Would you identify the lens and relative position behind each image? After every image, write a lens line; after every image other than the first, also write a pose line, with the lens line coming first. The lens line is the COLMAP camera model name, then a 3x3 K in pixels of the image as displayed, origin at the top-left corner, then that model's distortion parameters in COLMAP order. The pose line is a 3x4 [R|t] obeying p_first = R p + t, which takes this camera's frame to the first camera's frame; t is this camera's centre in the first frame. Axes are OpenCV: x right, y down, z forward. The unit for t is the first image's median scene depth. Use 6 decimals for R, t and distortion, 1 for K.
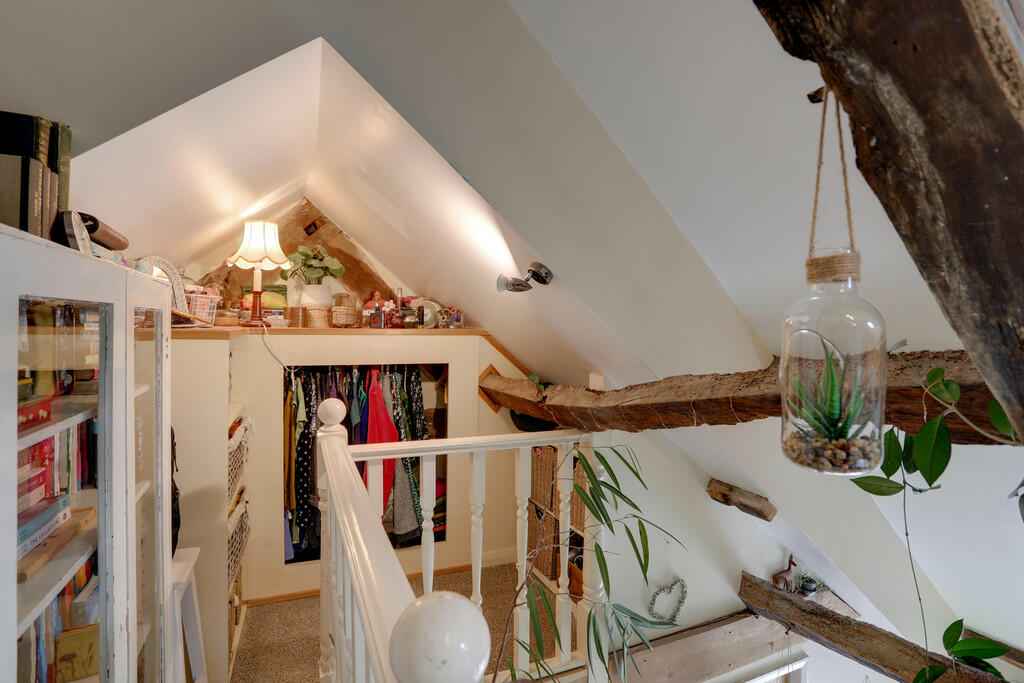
lens RADIAL K [[489.7, 0, 512.9], [0, 489.7, 341.5], [0, 0, 1]] dist [-0.003774, -0.000140]
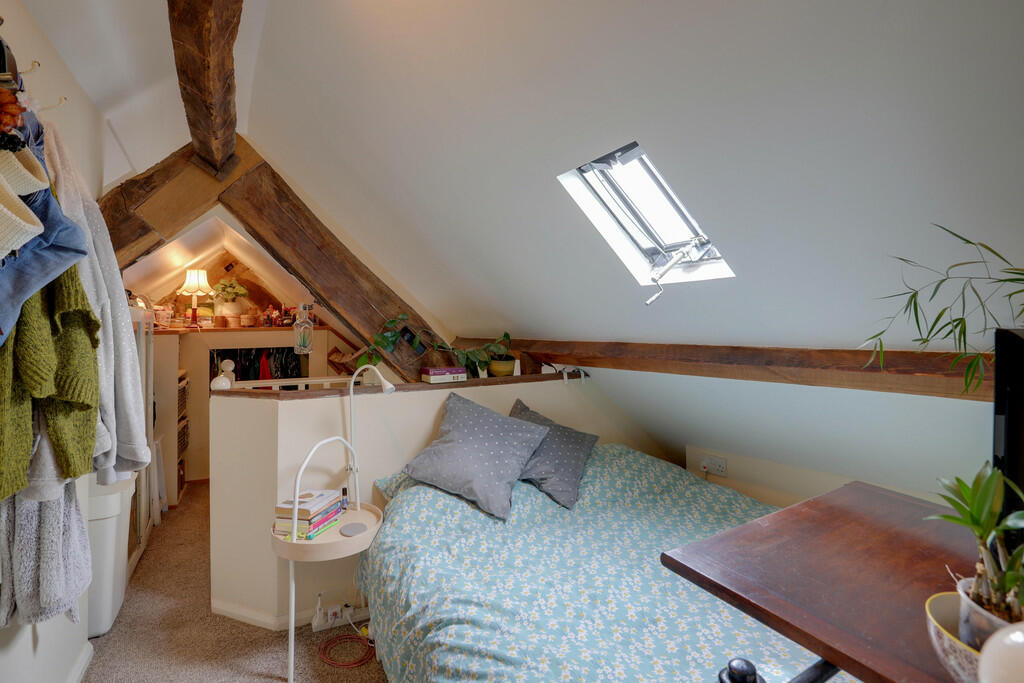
lens RADIAL K [[489.7, 0, 506.7], [0, 489.7, 319.4], [0, 0, 1]] dist [-0.003774, -0.000140]
pose [[0.997405, -0.020532, 0.069005, 0.448429], [0.022654, 0.999290, -0.030098, 0.016492], [-0.068338, 0.031583, 0.997162, -0.781214]]
